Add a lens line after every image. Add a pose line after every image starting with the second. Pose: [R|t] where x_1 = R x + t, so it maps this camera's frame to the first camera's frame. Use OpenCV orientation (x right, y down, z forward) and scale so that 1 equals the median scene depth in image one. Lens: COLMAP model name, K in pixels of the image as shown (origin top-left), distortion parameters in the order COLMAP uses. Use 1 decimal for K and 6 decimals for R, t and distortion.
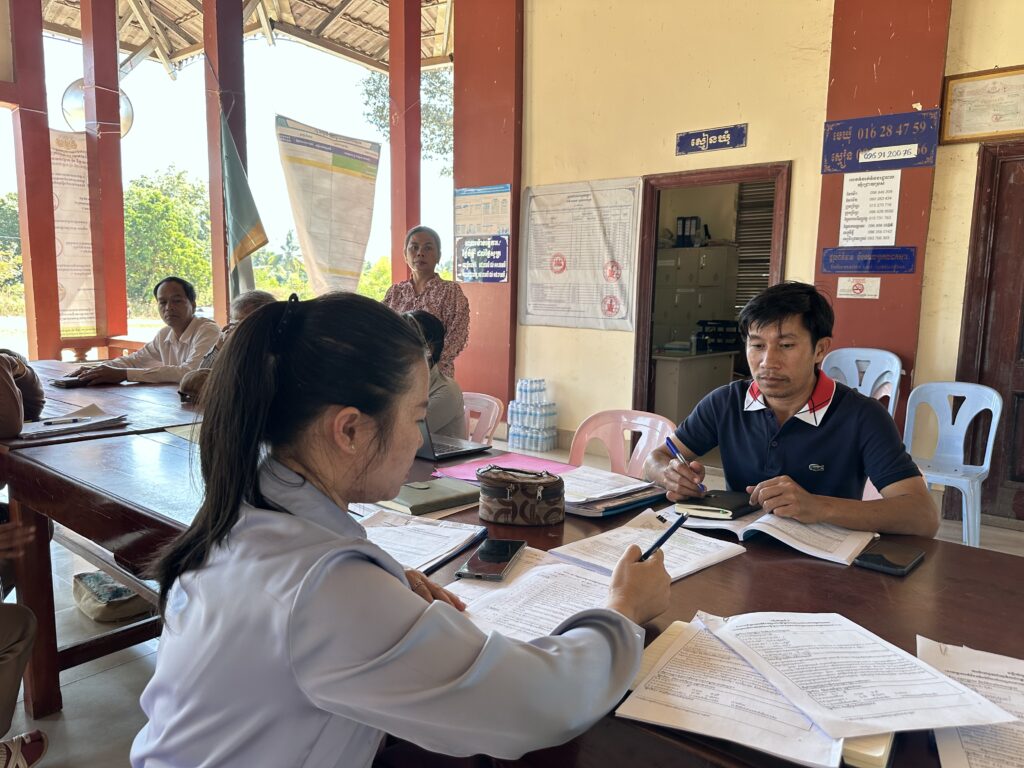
lens RADIAL K [[715.3, 0, 521.7], [0, 715.3, 395.0], [0, 0, 1]] dist [0.034986, -0.030241]
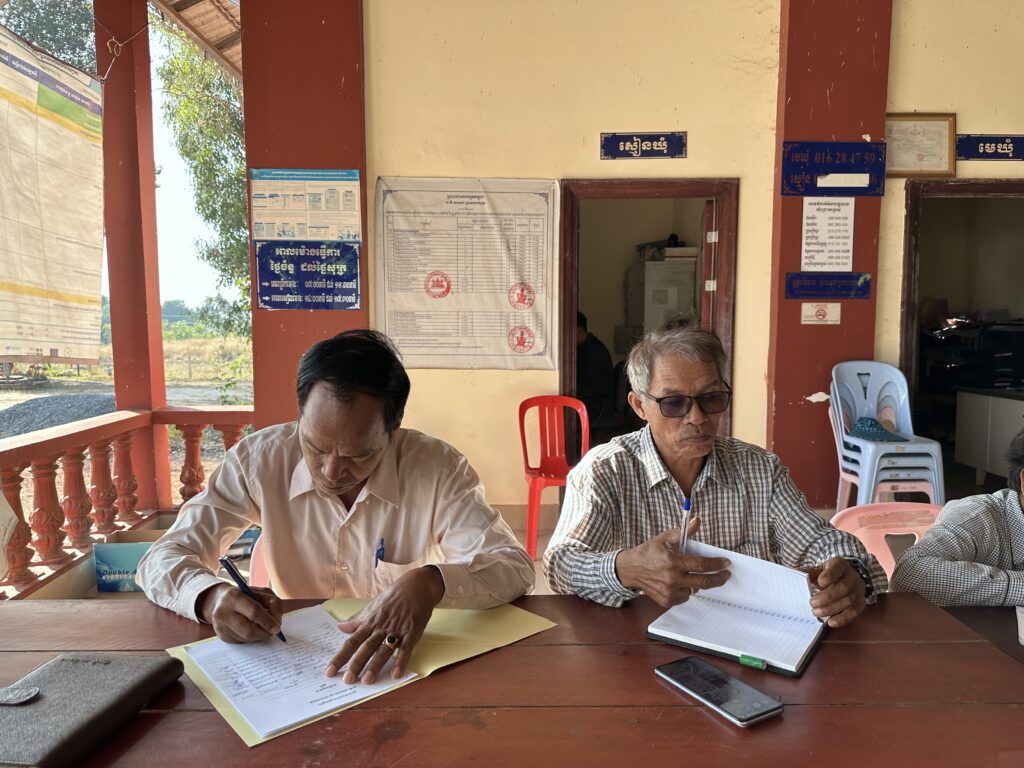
lens RADIAL K [[727.8, 0, 510.0], [0, 727.8, 385.5], [0, 0, 1]] dist [0.036944, -0.033673]
pose [[0.783632, -0.071002, 0.617154, -0.430604], [0.100749, 0.994821, -0.013474, -0.071943], [-0.613001, 0.072737, 0.786727, 0.429612]]
